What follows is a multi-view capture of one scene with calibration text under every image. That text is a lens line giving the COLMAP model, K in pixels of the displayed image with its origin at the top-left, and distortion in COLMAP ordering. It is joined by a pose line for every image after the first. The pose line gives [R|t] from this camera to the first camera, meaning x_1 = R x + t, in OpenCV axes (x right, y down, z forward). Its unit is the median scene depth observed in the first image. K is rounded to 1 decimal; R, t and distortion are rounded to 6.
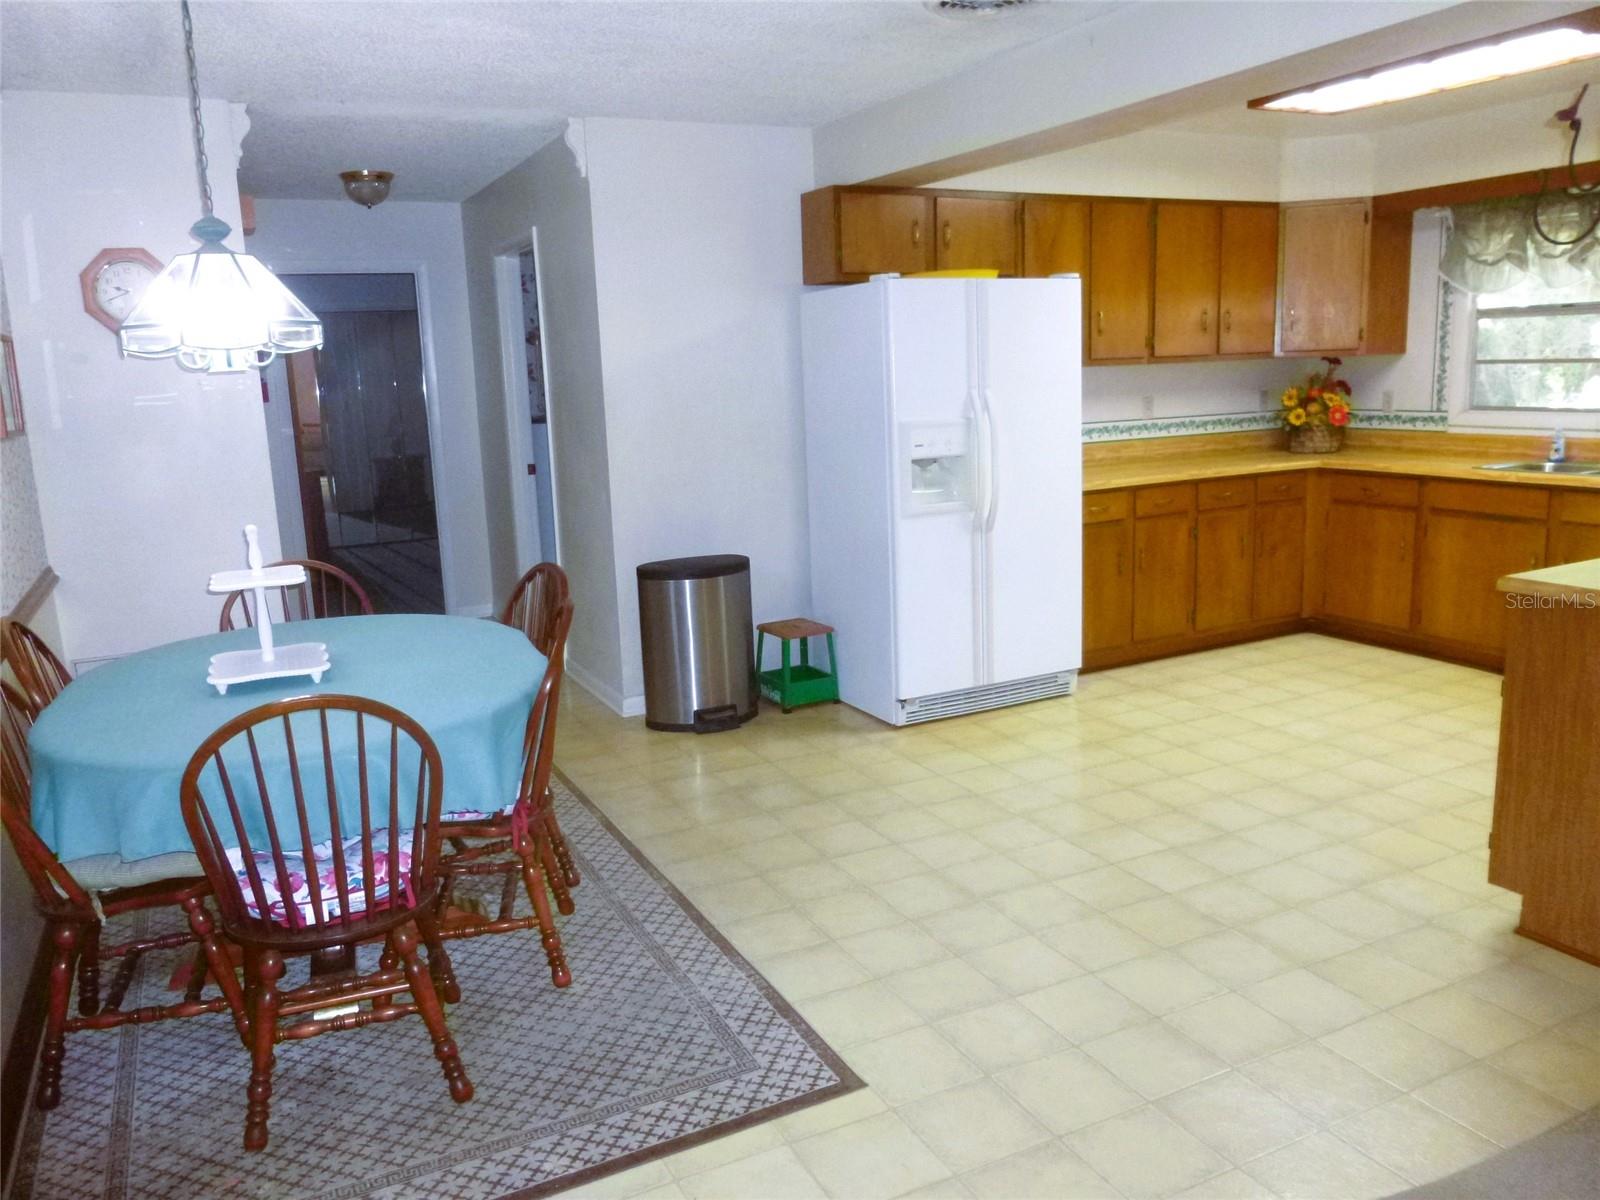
lens RADIAL K [[1203.1, 0, 800.3], [0, 1203.1, 610.7], [0, 0, 1]] dist [-0.061396, 0.038623]
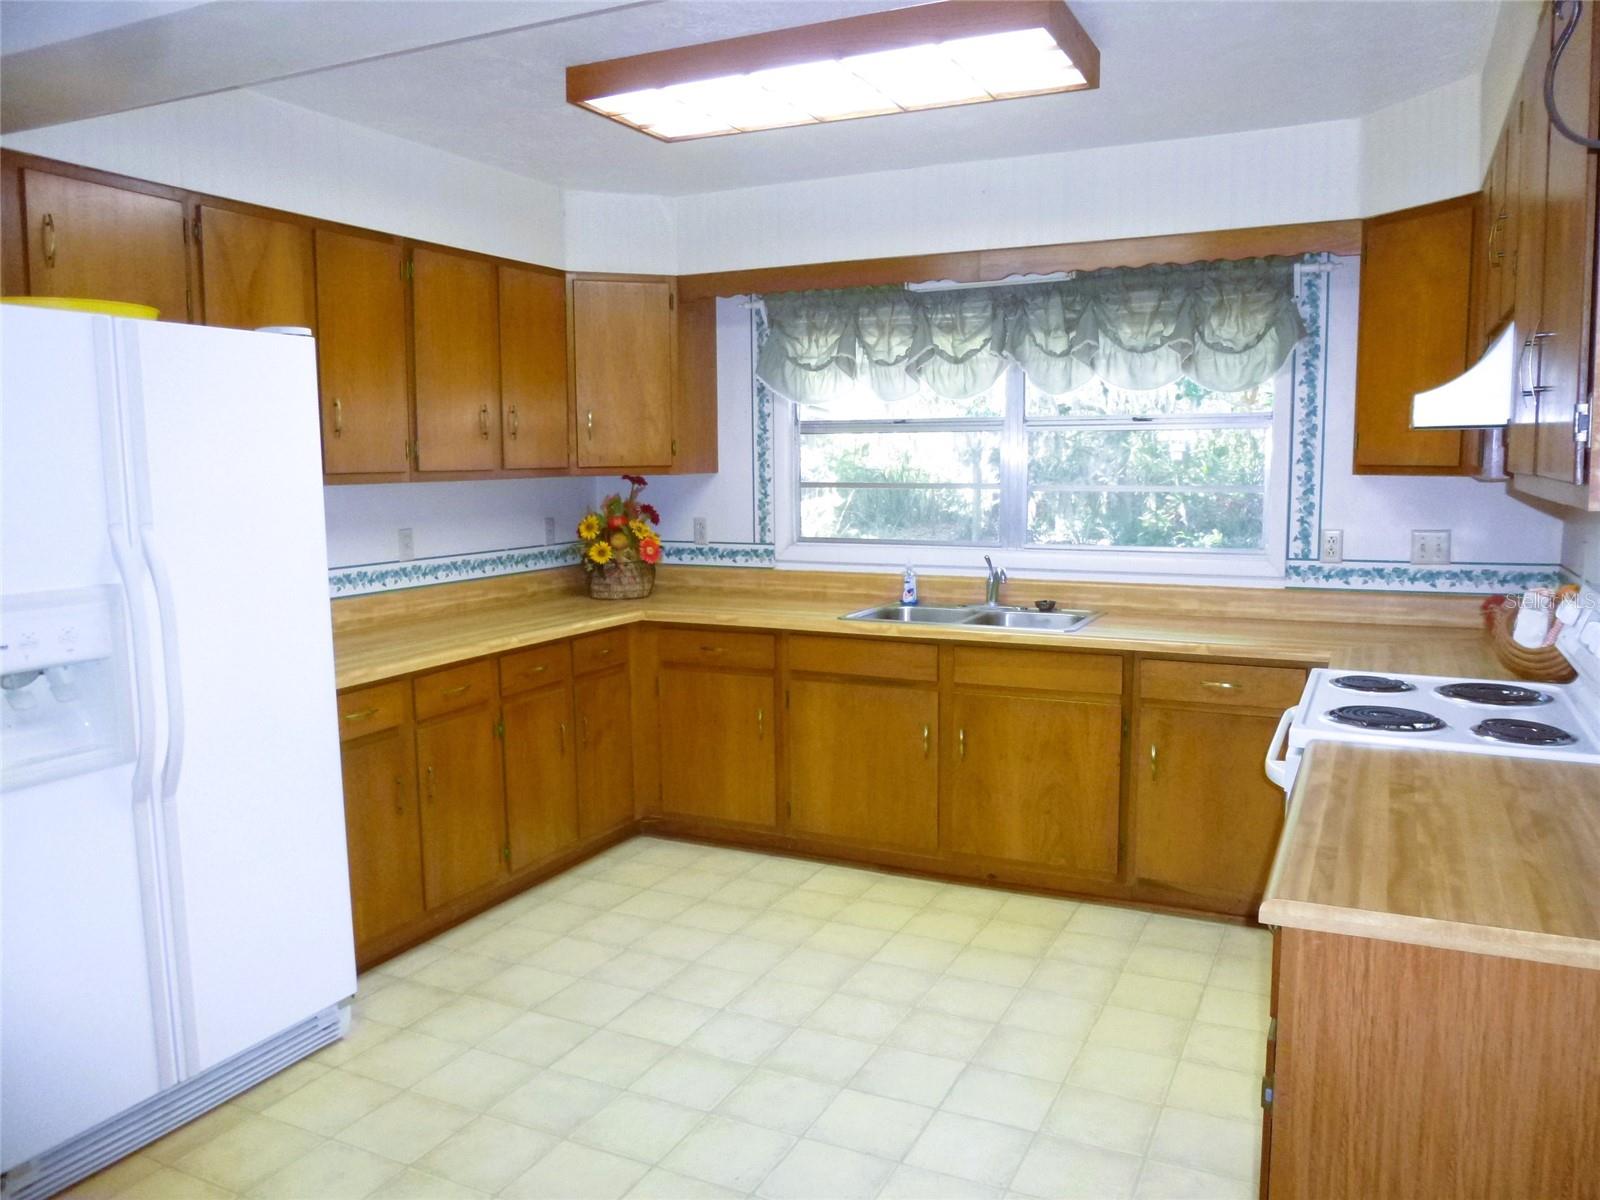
lens RADIAL K [[1203.1, 0, 800.3], [0, 1203.1, 610.7], [0, 0, 1]] dist [-0.061396, 0.038623]
pose [[0.790790, -0.042727, 0.610595, 0.052425], [0.098384, 0.993463, -0.057900, -0.075033], [-0.604129, 0.105859, 0.789824, 0.348487]]
